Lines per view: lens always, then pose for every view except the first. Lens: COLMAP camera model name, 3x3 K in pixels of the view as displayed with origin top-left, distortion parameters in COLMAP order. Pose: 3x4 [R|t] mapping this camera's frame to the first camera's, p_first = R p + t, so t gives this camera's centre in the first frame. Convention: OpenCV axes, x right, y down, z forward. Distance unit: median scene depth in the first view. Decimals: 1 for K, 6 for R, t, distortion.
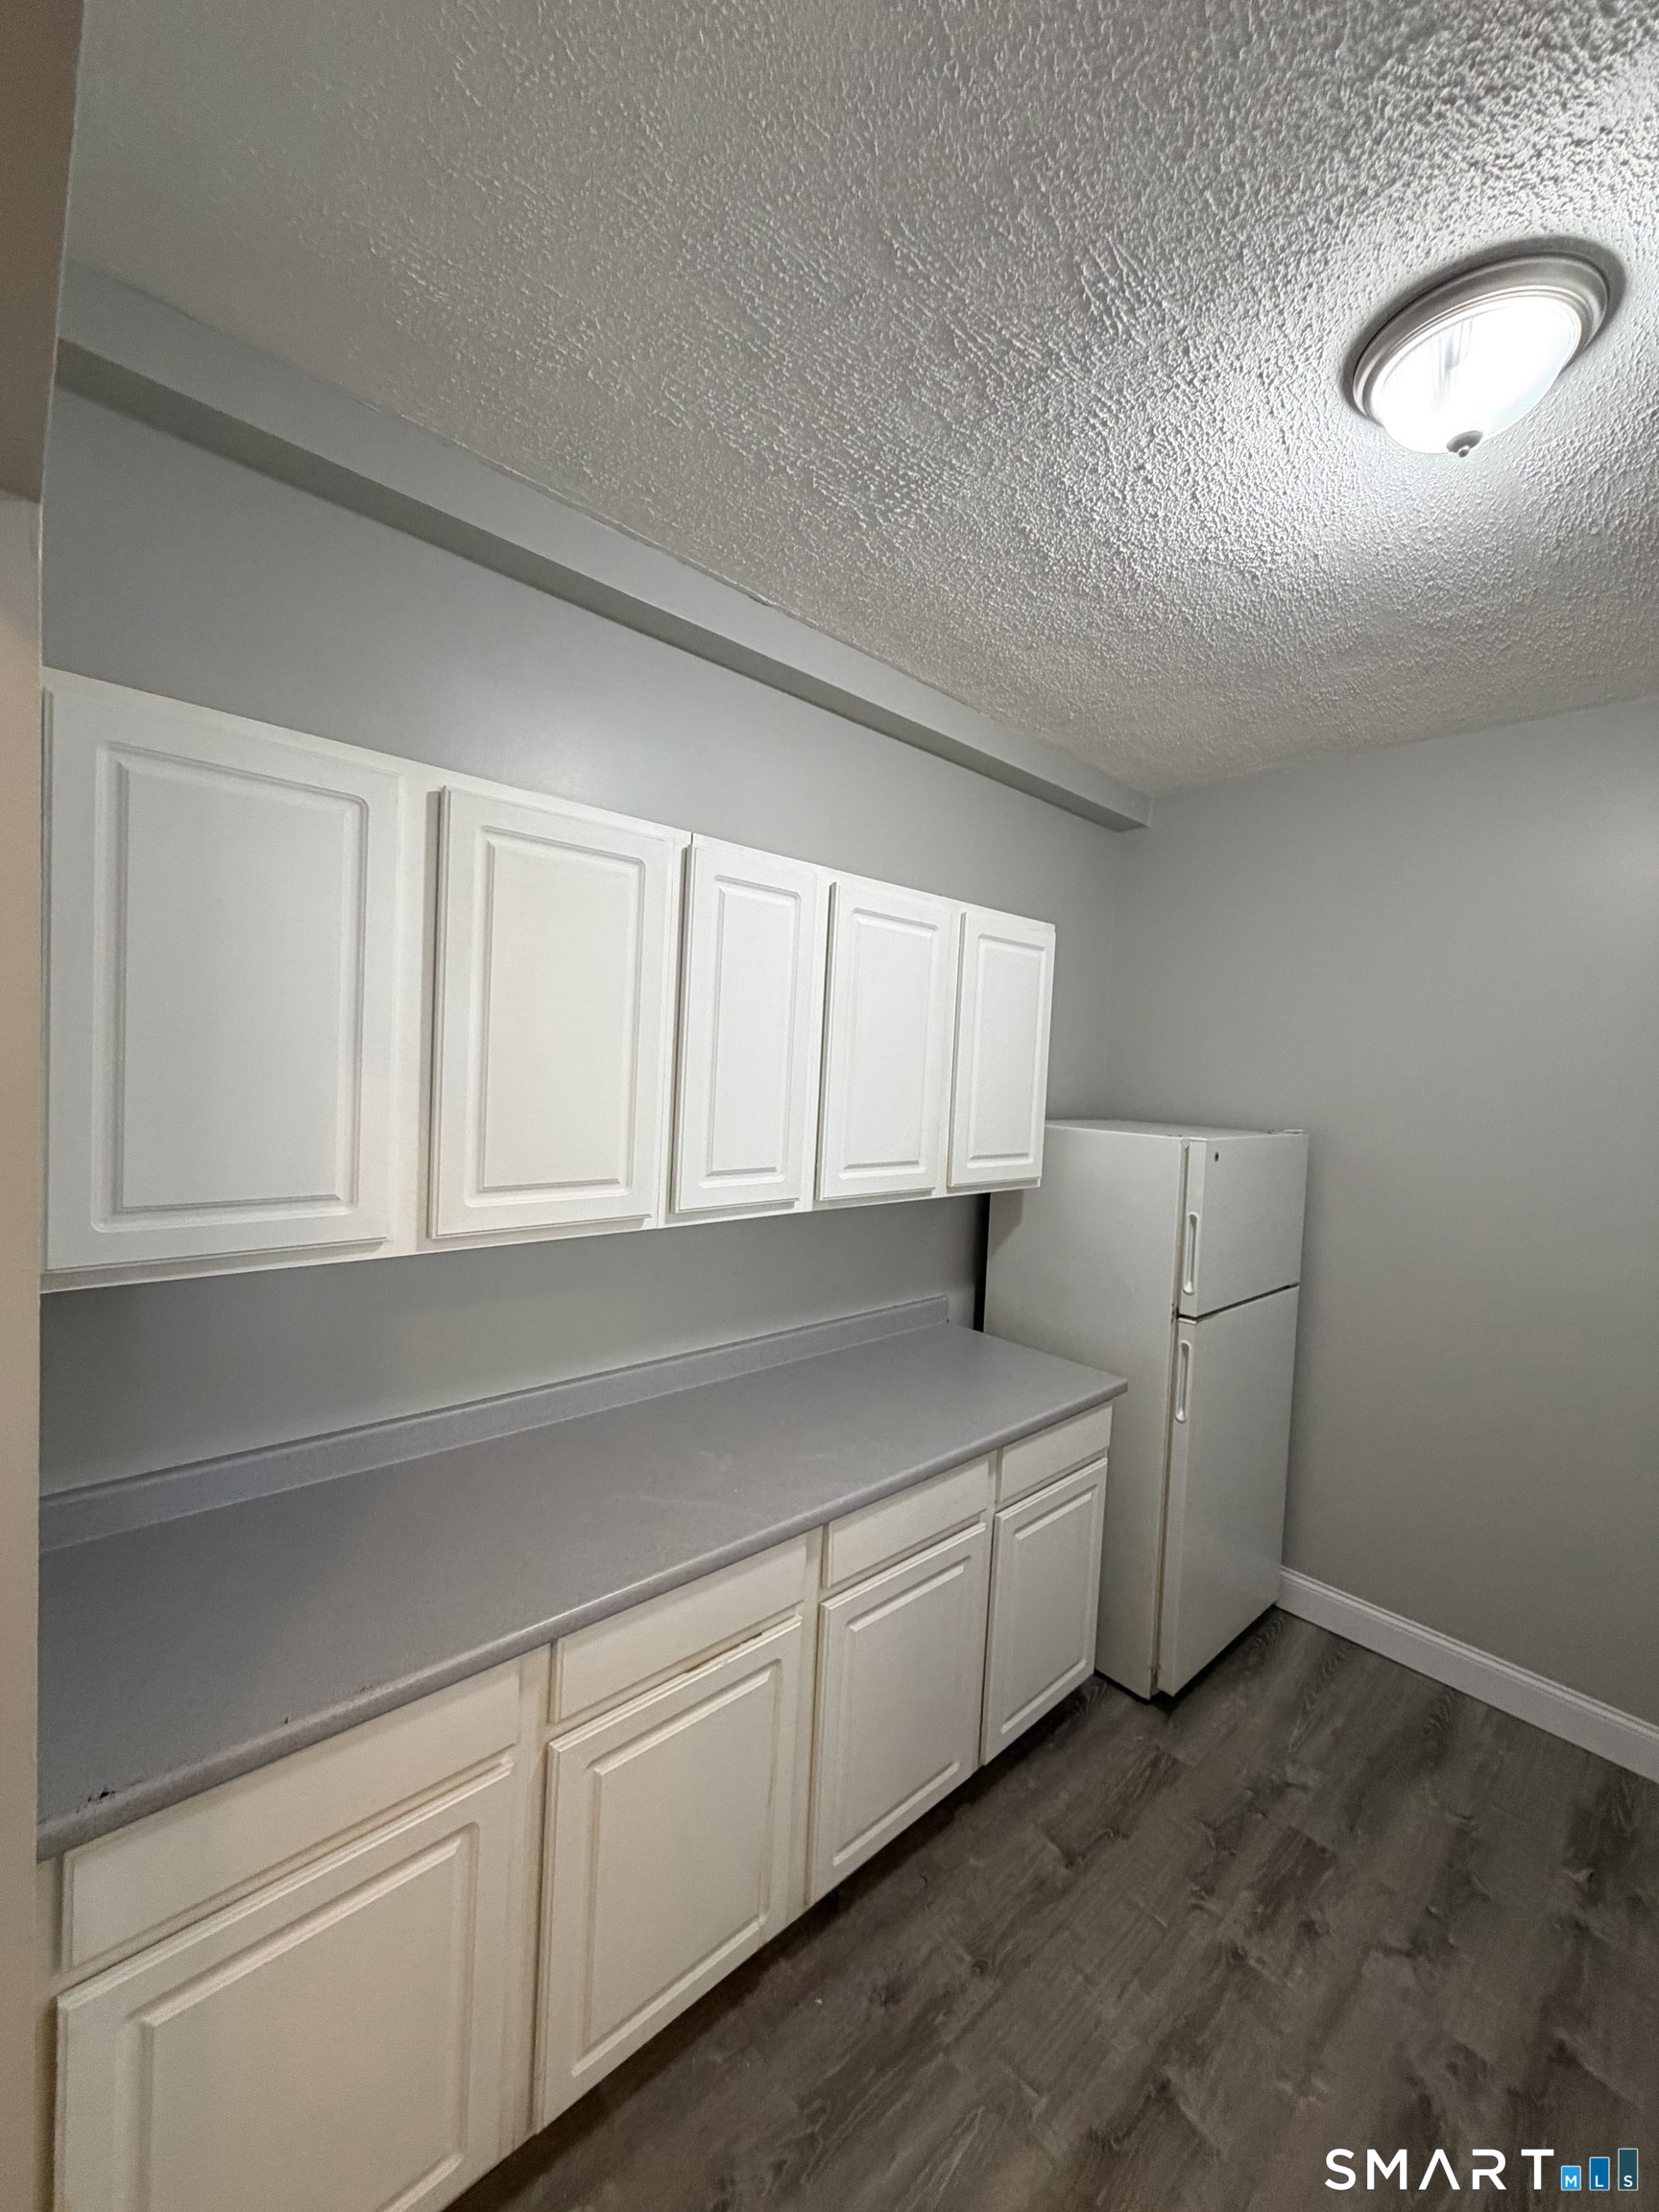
lens RADIAL K [[888.3, 0, 829.5], [0, 888.3, 1106.0], [0, 0, 1]] dist [-0.000786, -0.000098]
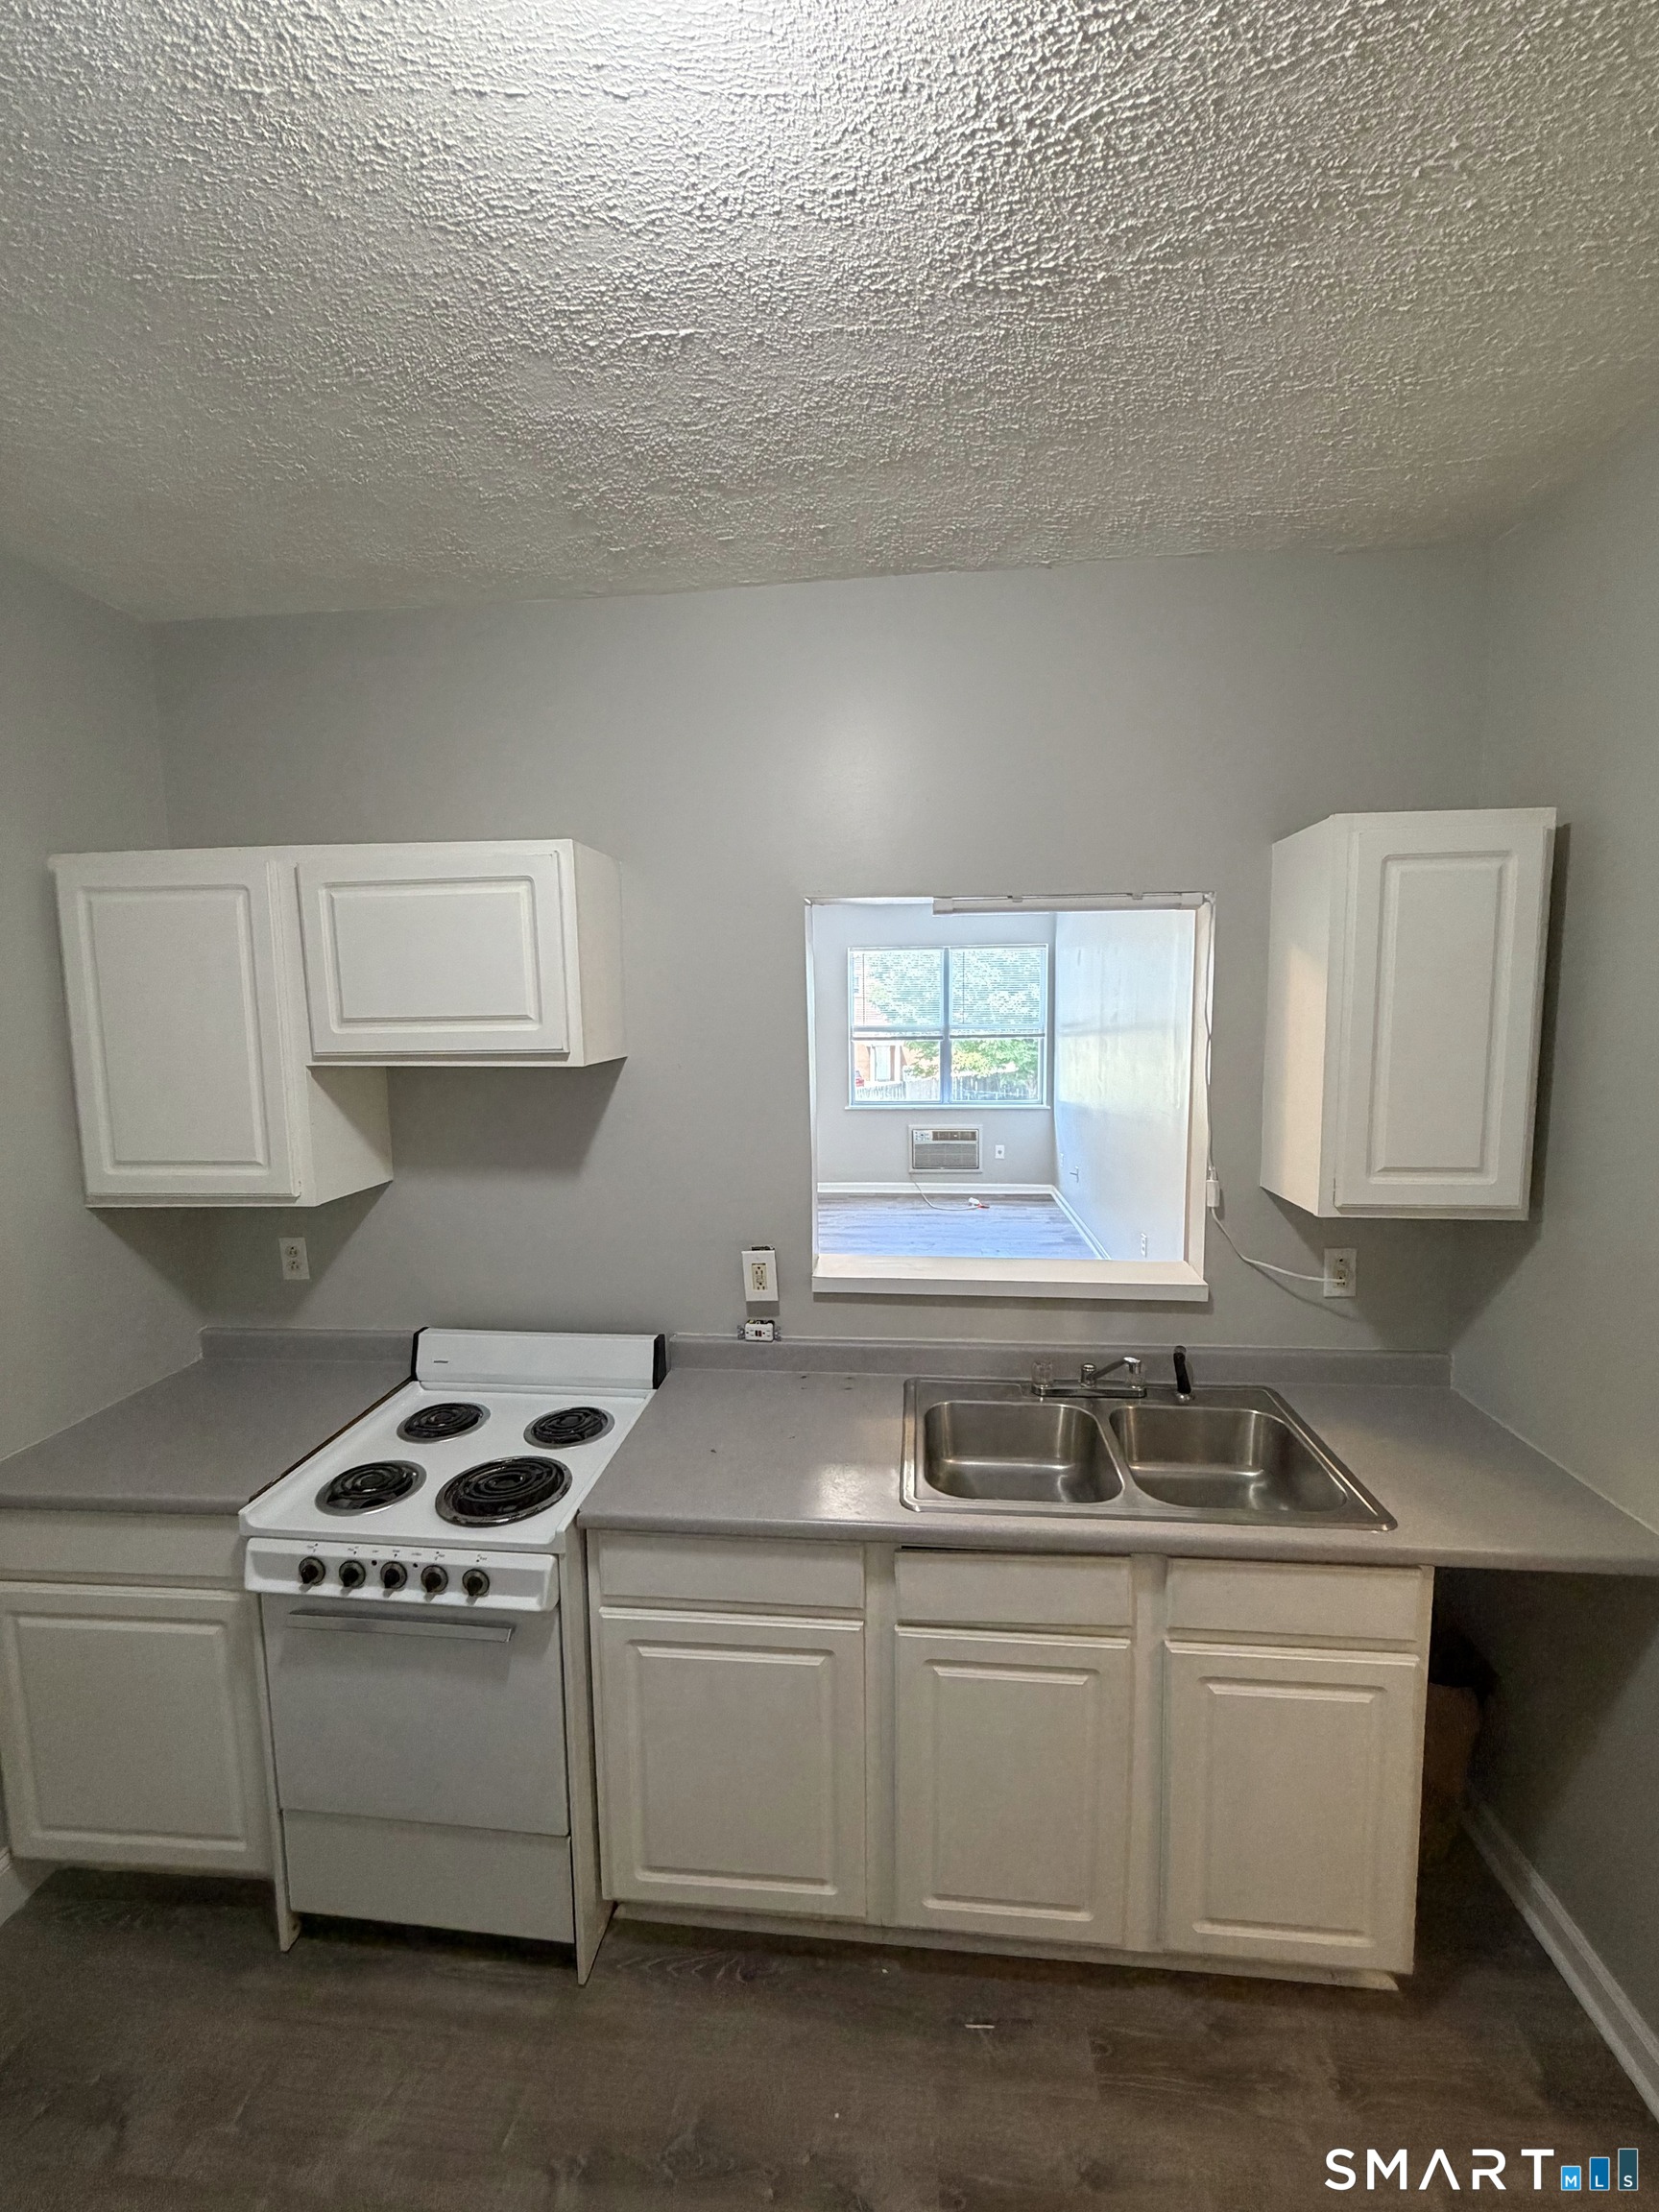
lens RADIAL K [[709.7, 0, 856.8], [0, 709.7, 1143.8], [0, 0, 1]] dist [-0.000754, -0.000026]
pose [[0.672999, 0.033058, -0.738904, 0.611763], [0.006848, 0.998679, 0.050918, 0.010004], [0.739612, -0.039328, 0.671884, 0.589139]]
